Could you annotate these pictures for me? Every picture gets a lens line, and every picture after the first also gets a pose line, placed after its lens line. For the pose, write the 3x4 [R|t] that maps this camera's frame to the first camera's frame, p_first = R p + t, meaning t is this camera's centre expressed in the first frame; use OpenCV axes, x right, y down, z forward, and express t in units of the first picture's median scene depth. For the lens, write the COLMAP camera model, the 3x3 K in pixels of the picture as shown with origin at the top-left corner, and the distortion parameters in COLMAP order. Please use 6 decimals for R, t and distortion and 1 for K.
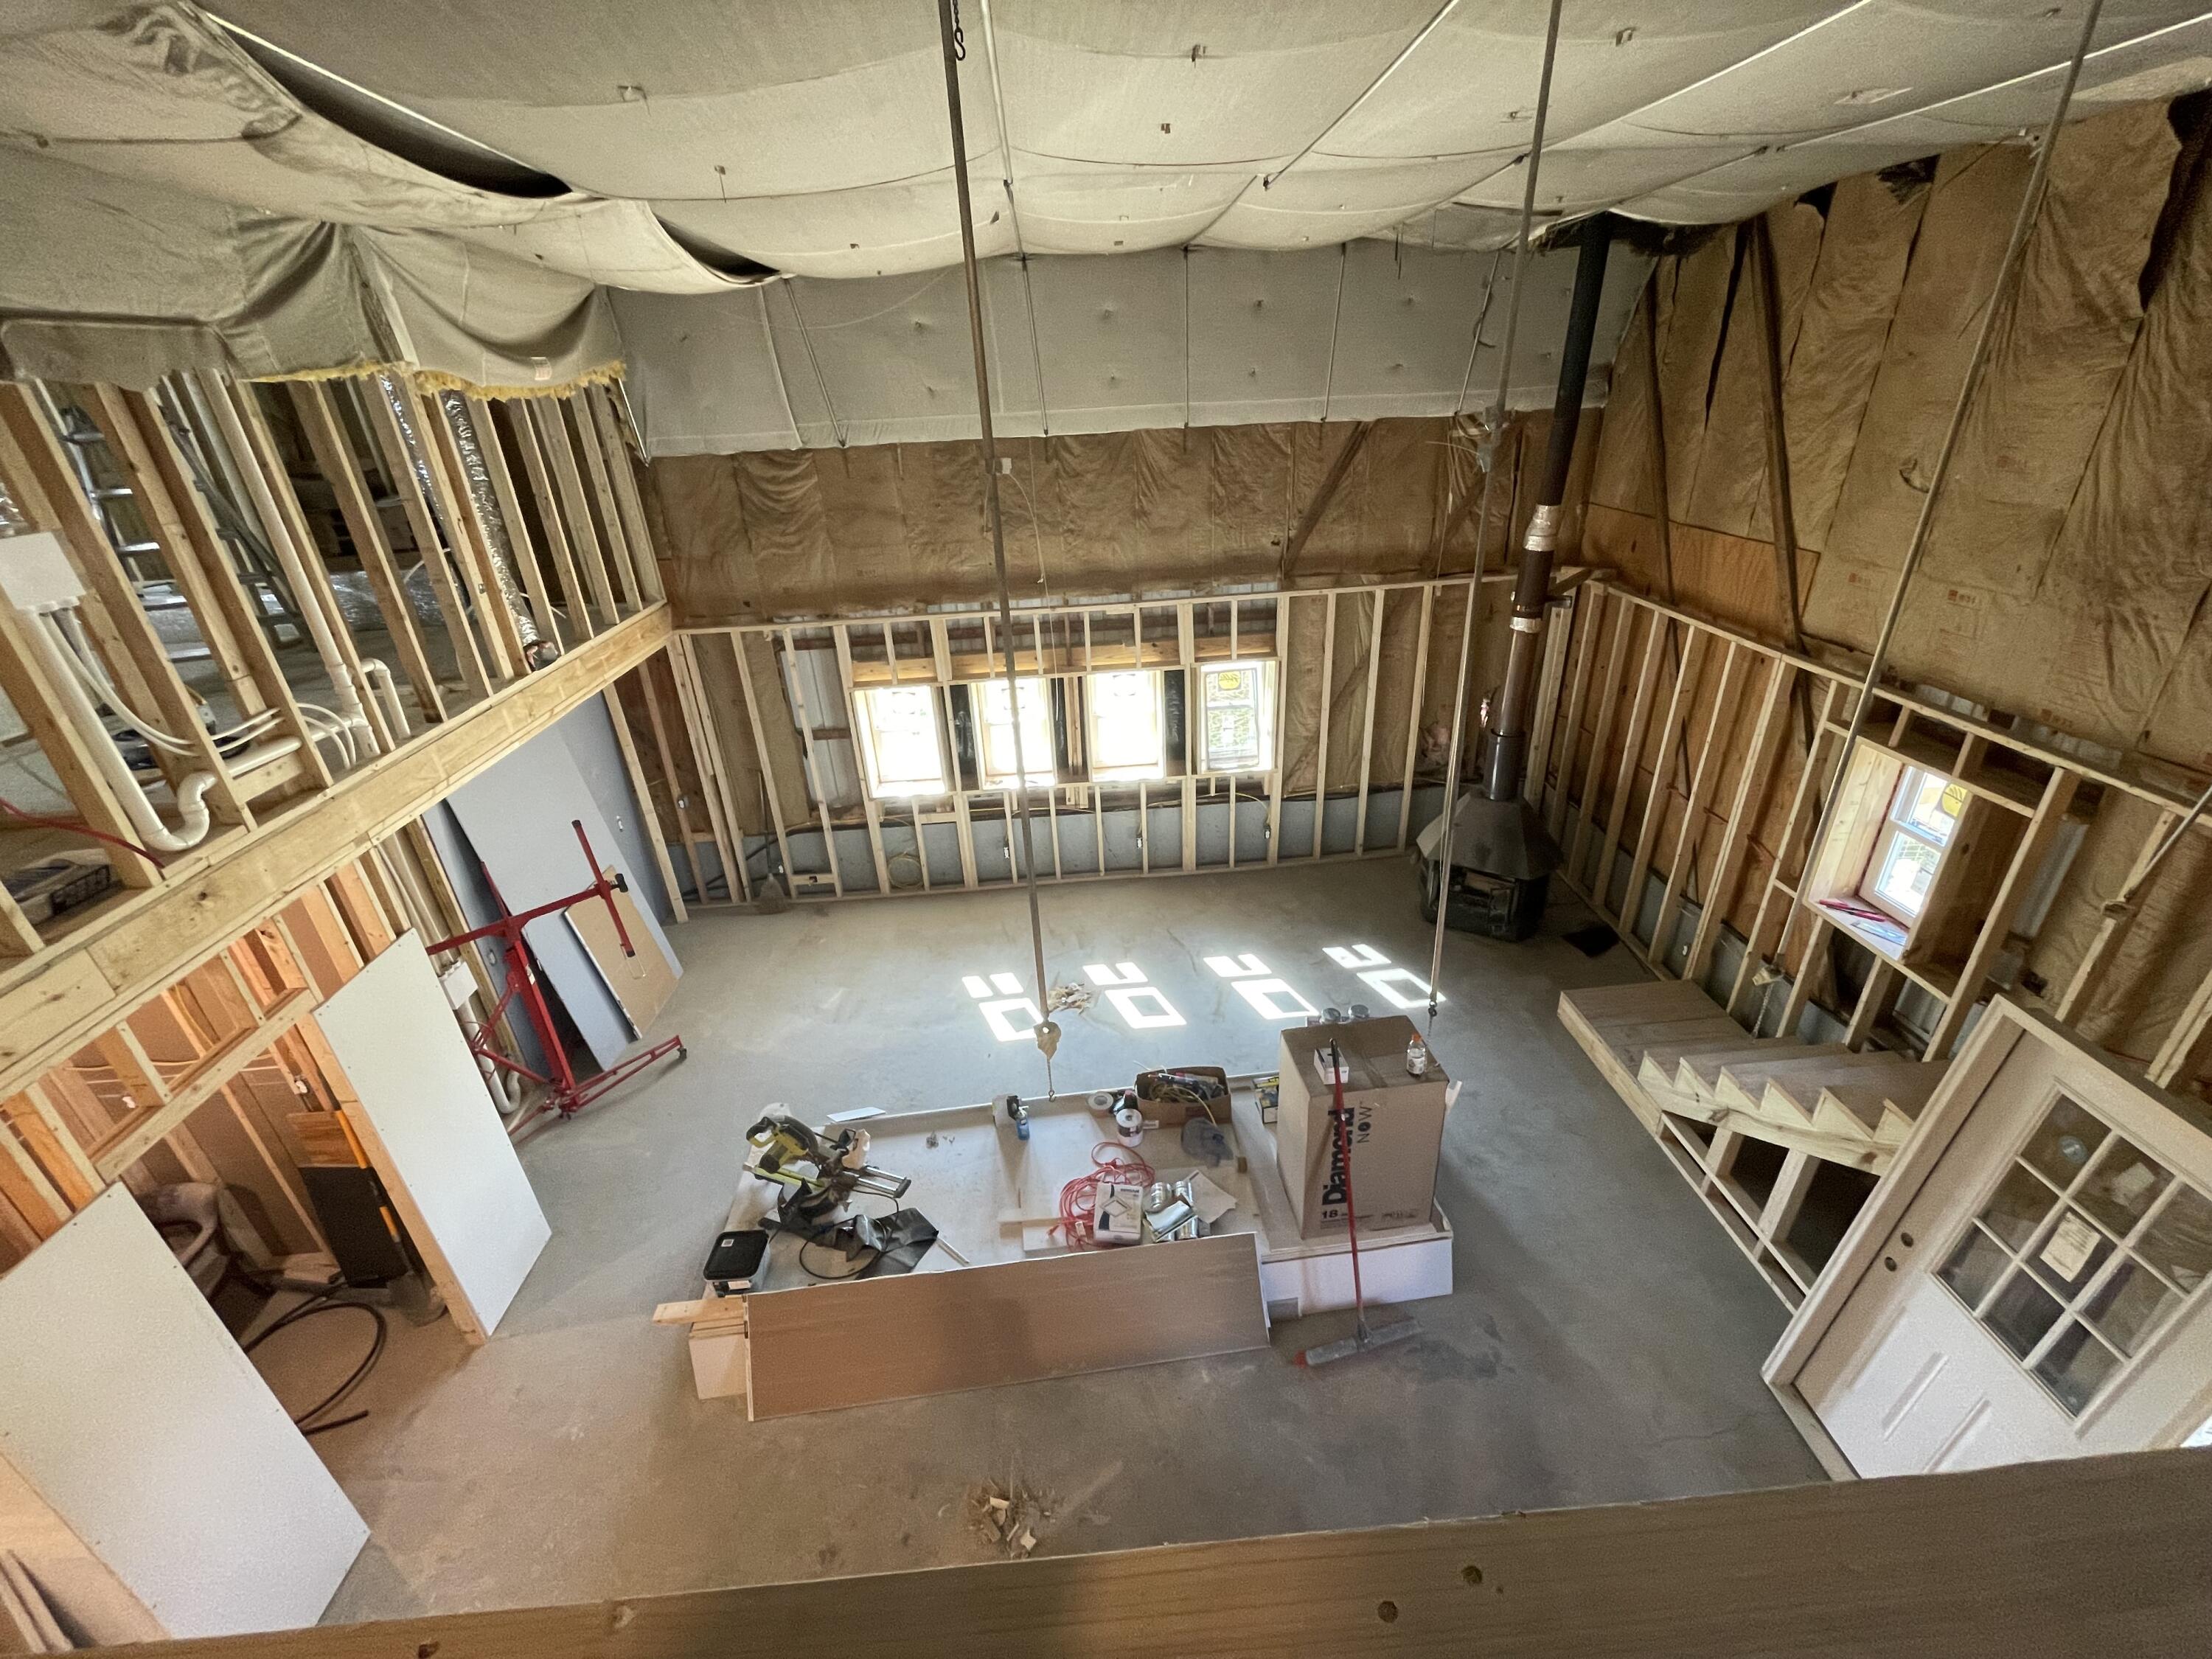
lens RADIAL K [[901.7, 0, 1112.0], [0, 901.7, 827.7], [0, 0, 1]] dist [-0.004366, -0.000034]
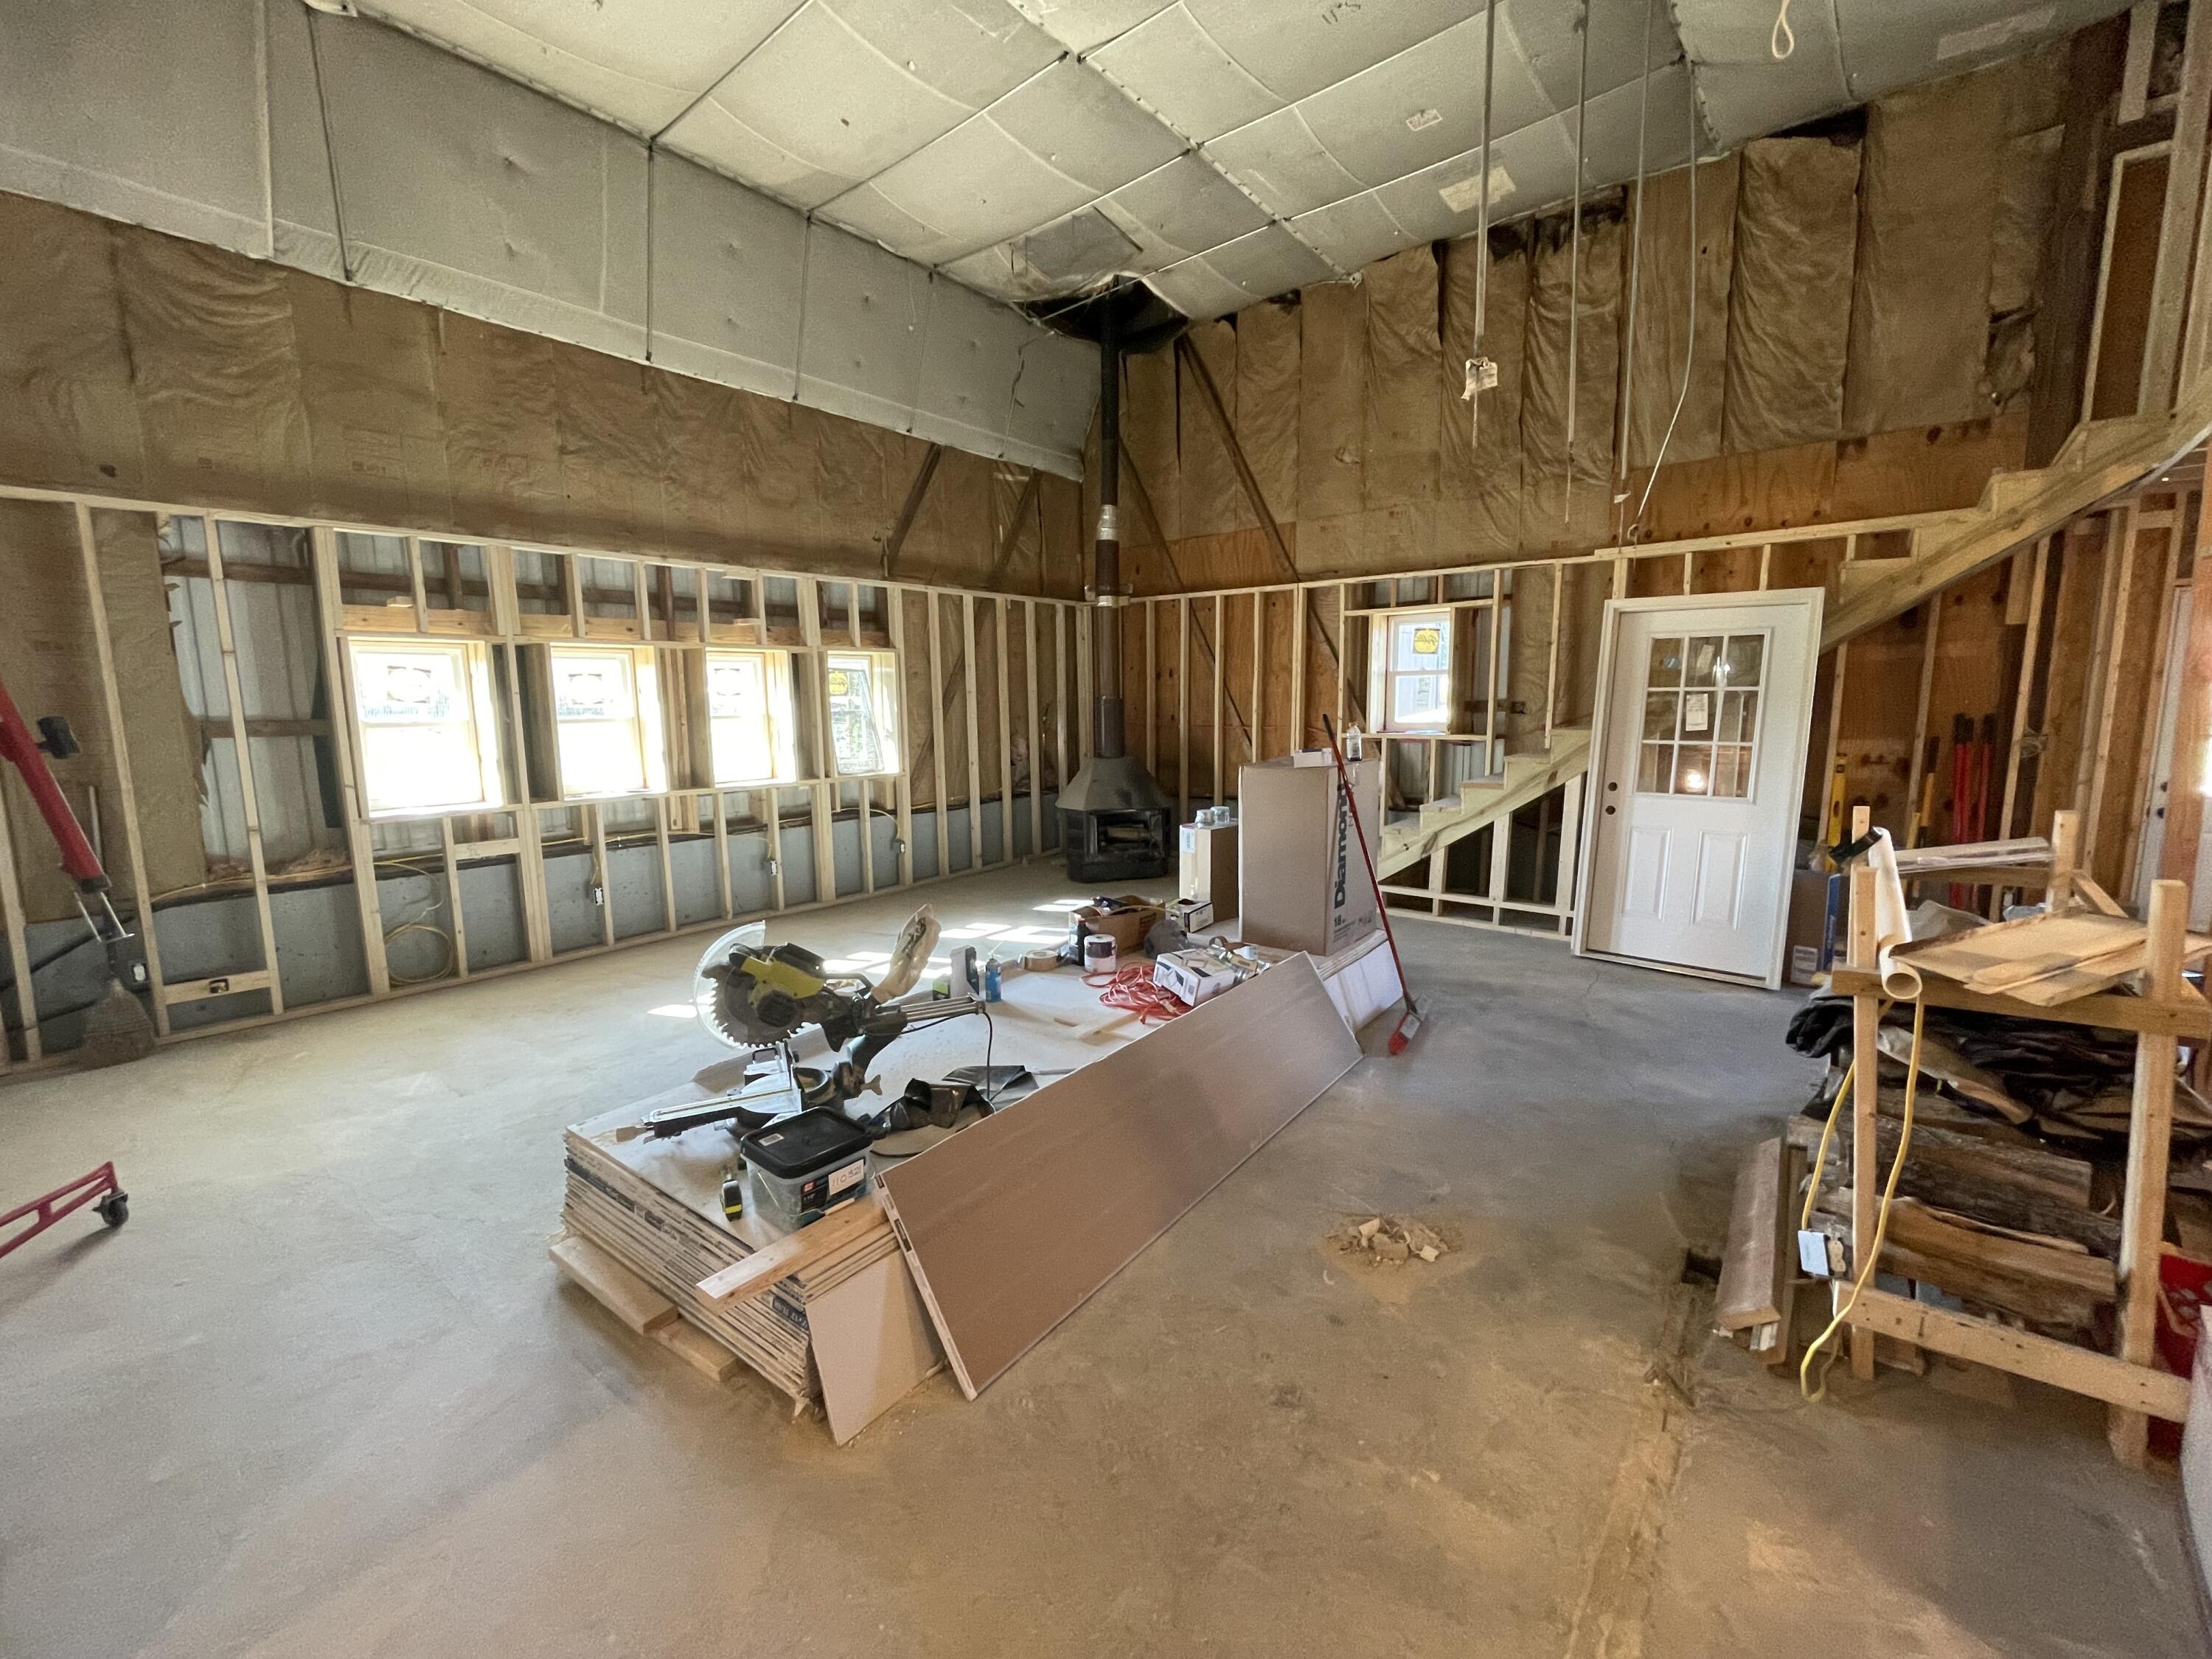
lens RADIAL K [[901.7, 0, 1111.7], [0, 901.7, 829.3], [0, 0, 1]] dist [-0.004366, -0.000034]
pose [[0.682307, -0.062319, 0.728405, -0.415481], [0.308590, 0.927796, -0.209682, 0.294455], [-0.662744, 0.367846, 0.652273, 0.297009]]
